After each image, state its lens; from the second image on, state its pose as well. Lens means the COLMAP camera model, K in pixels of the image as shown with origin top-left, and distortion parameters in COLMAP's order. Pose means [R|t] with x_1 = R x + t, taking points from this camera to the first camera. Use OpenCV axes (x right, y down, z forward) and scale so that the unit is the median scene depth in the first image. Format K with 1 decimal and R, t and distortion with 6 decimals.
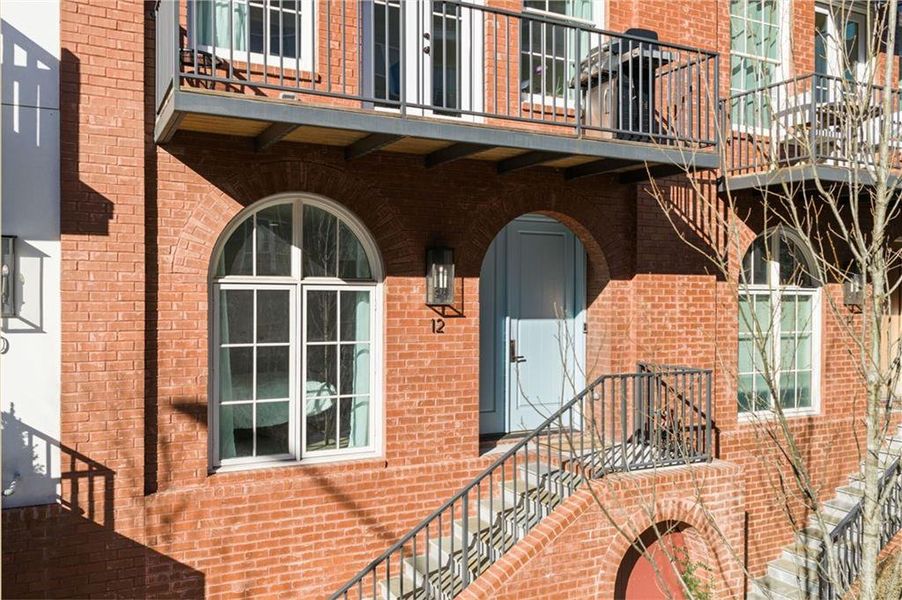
lens RADIAL K [[716.1, 0, 452.1], [0, 716.1, 299.8], [0, 0, 1]] dist [-0.000094, -0.014205]
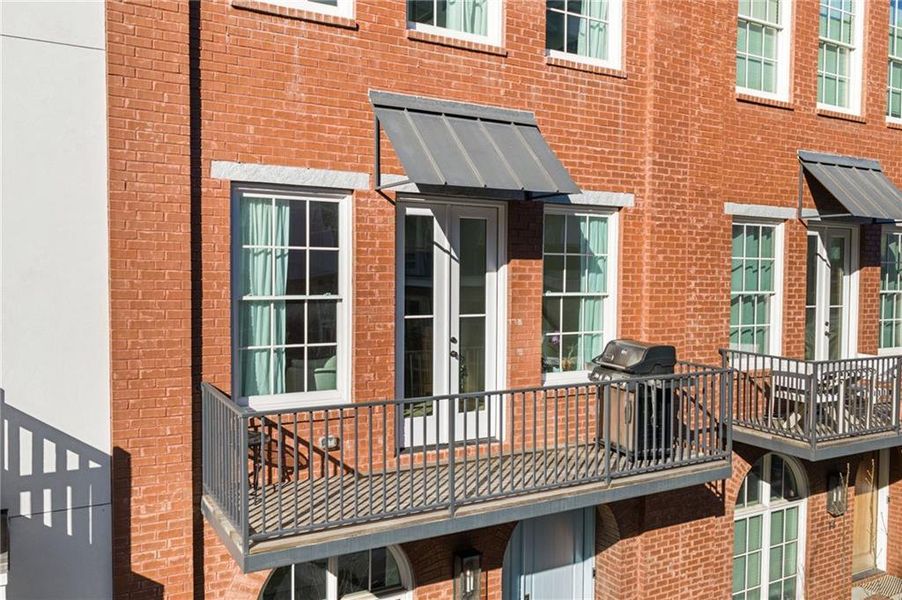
lens RADIAL K [[716.1, 0, 450.2], [0, 716.1, 300.6], [0, 0, 1]] dist [-0.000094, -0.014205]
pose [[0.998207, 0.003706, 0.059736, -0.090049], [-0.005297, 0.999635, 0.026494, -0.398128], [-0.059616, -0.026763, 0.997863, -0.020829]]
